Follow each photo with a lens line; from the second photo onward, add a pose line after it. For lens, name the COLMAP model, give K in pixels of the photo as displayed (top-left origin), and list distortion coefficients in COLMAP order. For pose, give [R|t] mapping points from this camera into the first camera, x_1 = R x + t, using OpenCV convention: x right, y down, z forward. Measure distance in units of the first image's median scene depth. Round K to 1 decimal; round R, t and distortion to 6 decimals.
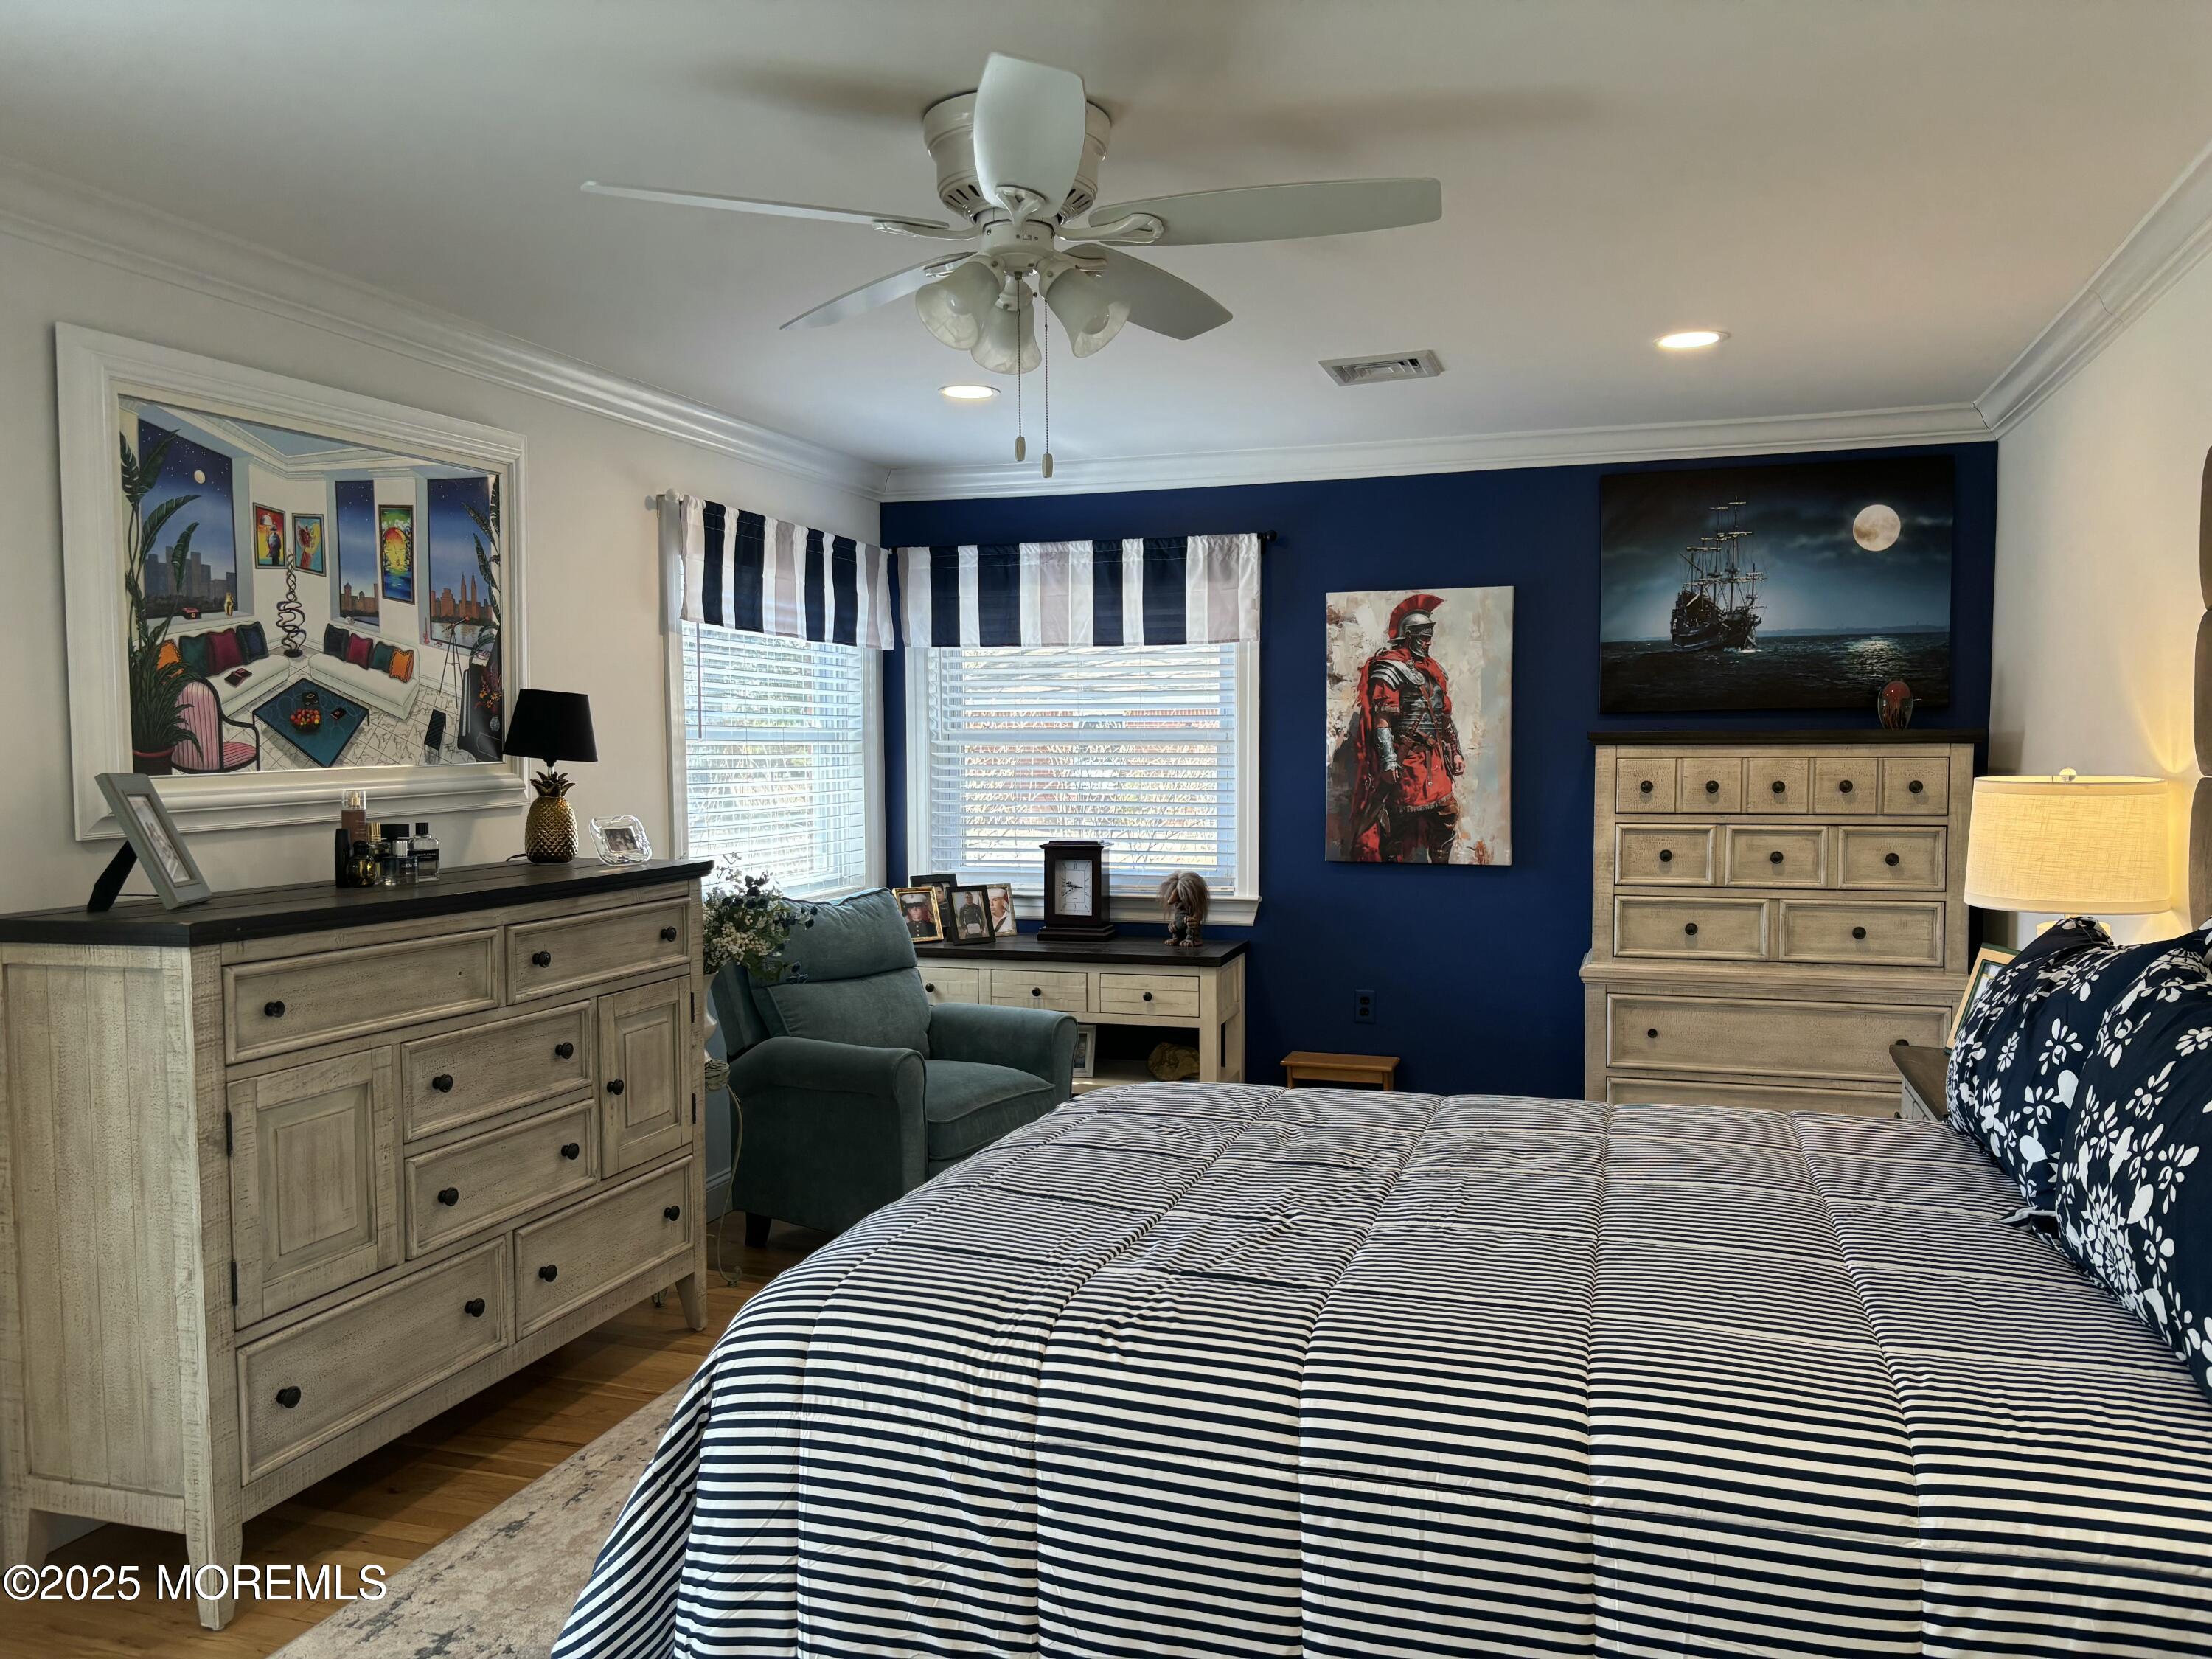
lens RADIAL K [[1685.2, 0, 1133.6], [0, 1685.2, 835.5], [0, 0, 1]] dist [0.019352, -0.007145]
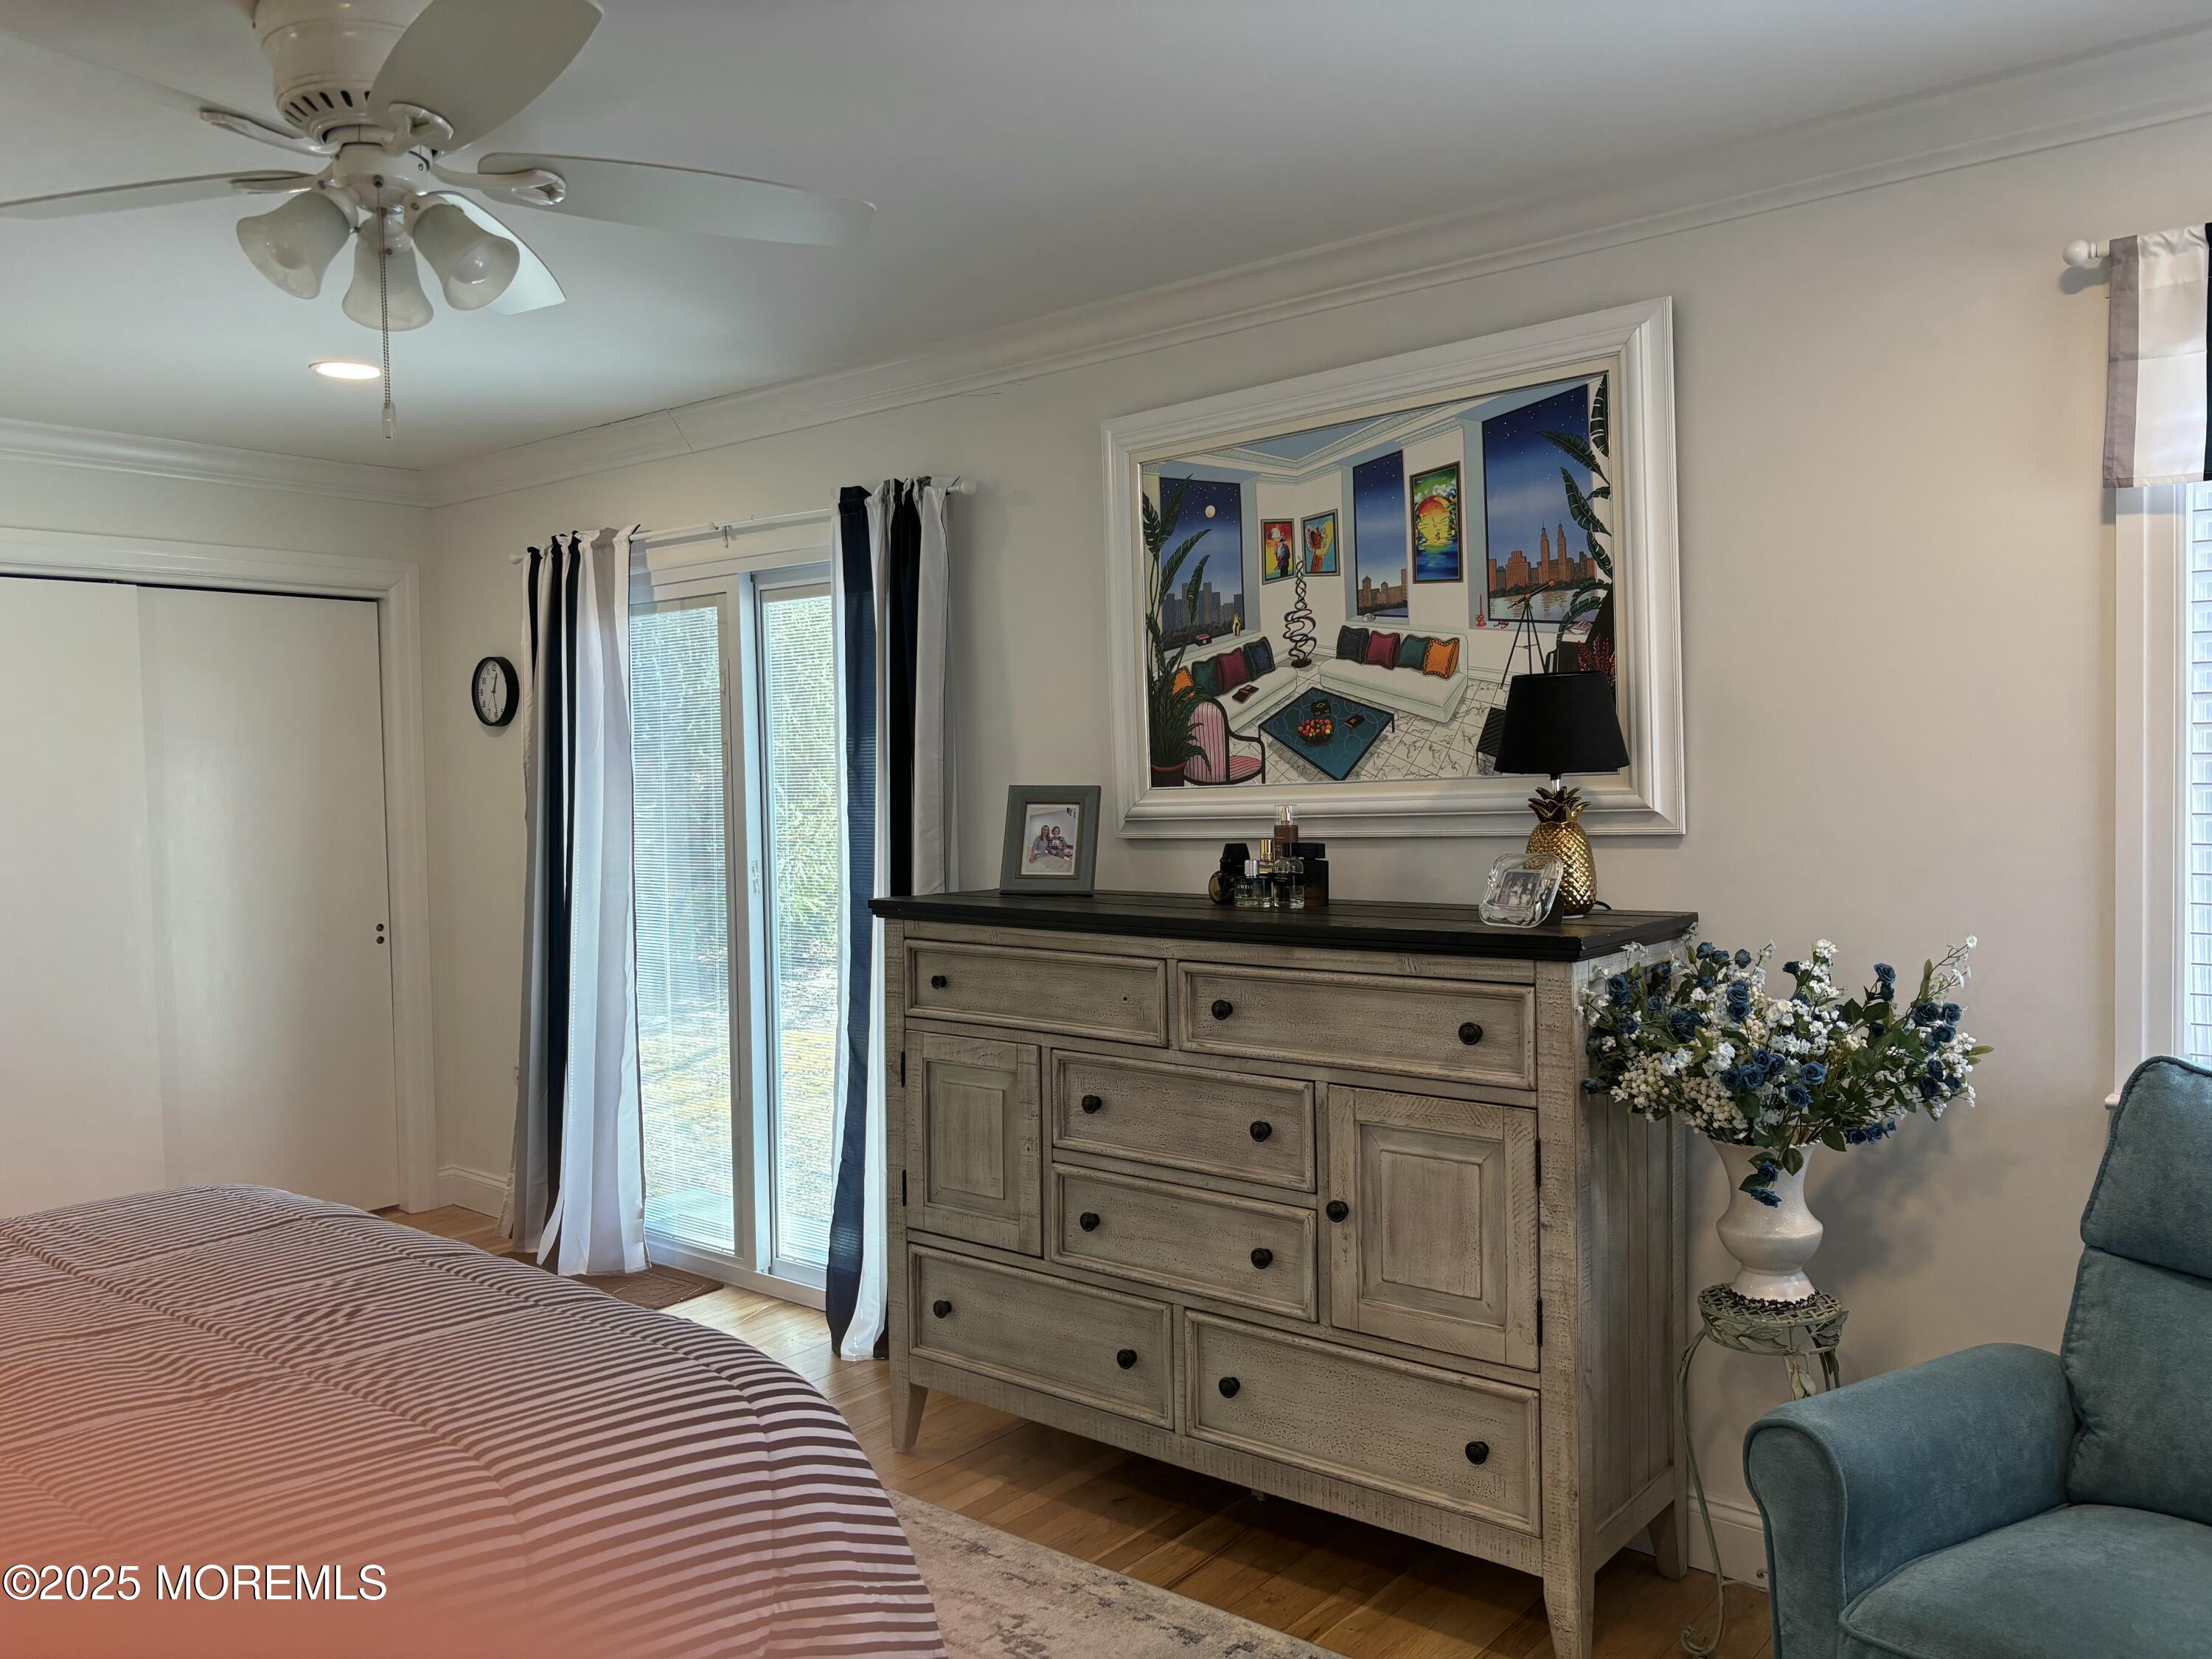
lens RADIAL K [[1654.4, 0, 1107.1], [0, 1654.4, 849.6], [0, 0, 1]] dist [0.098948, -0.178337]
pose [[-0.385029, 0.046606, -0.921727, 0.440845], [-0.032940, 0.997394, 0.064192, -0.059153], [0.922316, 0.055078, -0.382490, 1.292019]]
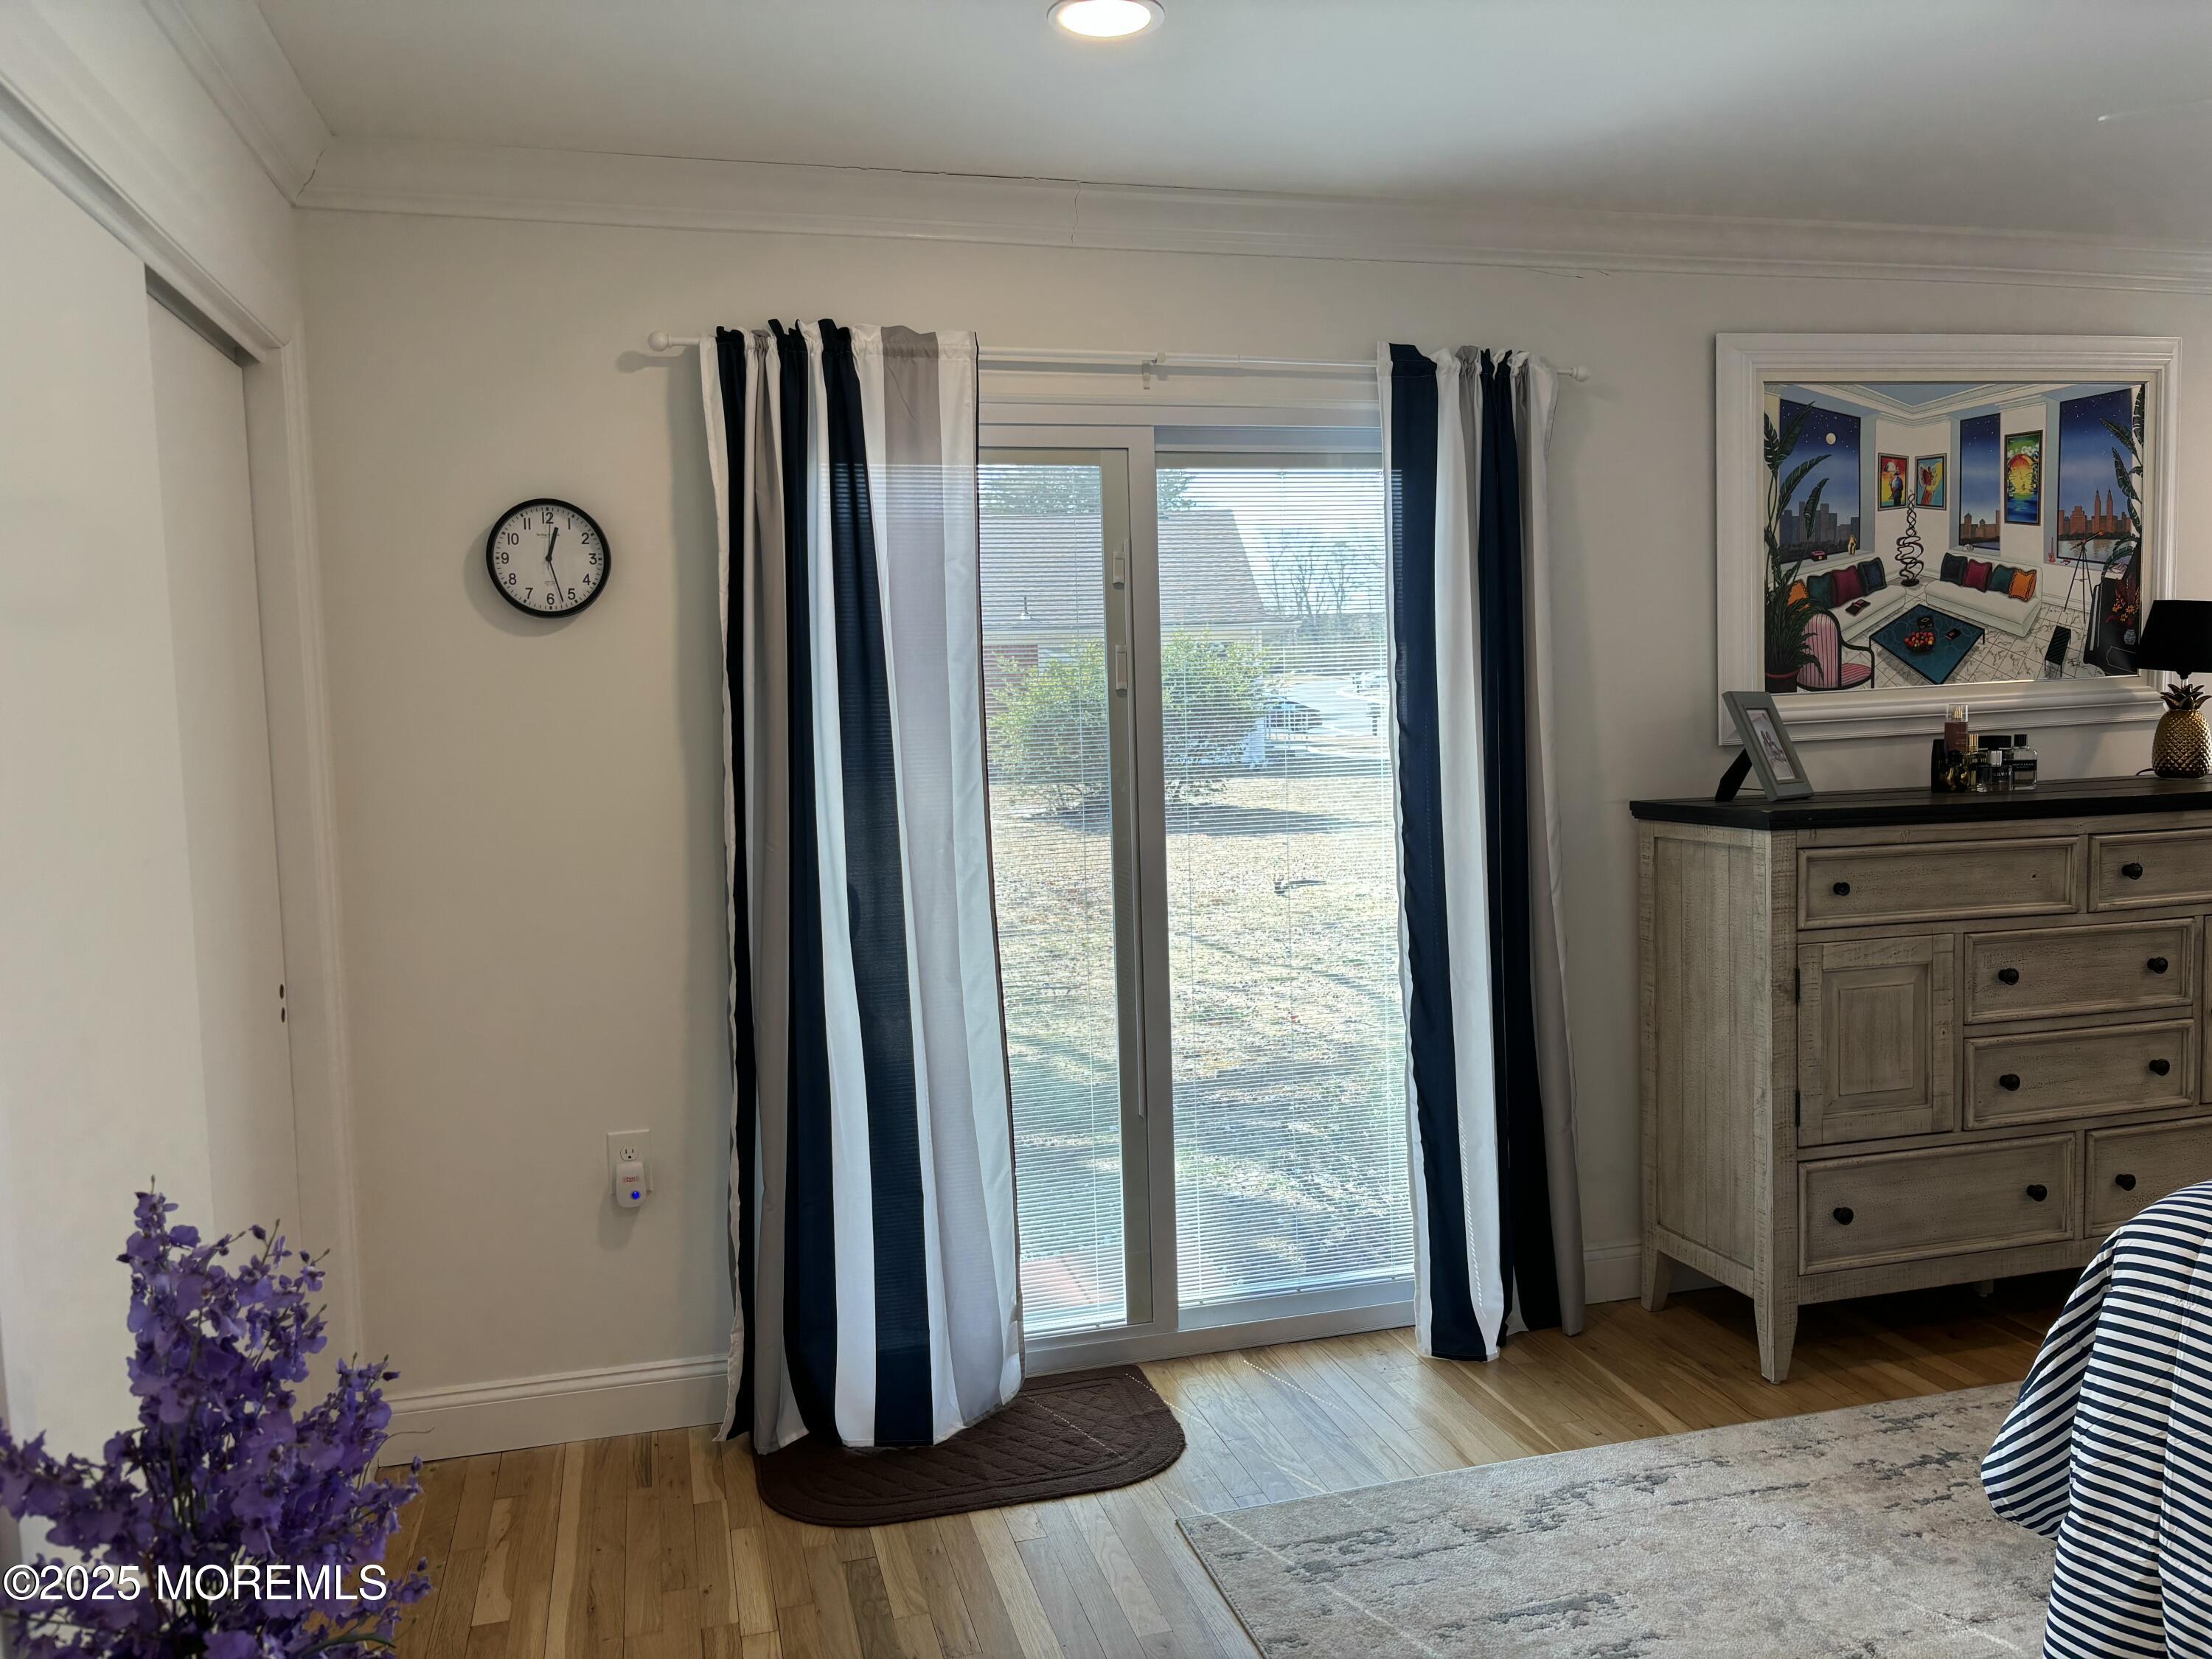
lens RADIAL K [[1690.1, 0, 1106.0], [0, 1690.1, 829.5], [0, 0, 1]] dist [0.024635, -0.000953]
pose [[0.542099, 0.054450, -0.838549, 0.172807], [-0.018896, 0.998436, 0.052616, 0.006839], [0.840102, -0.012678, 0.542280, -0.064355]]
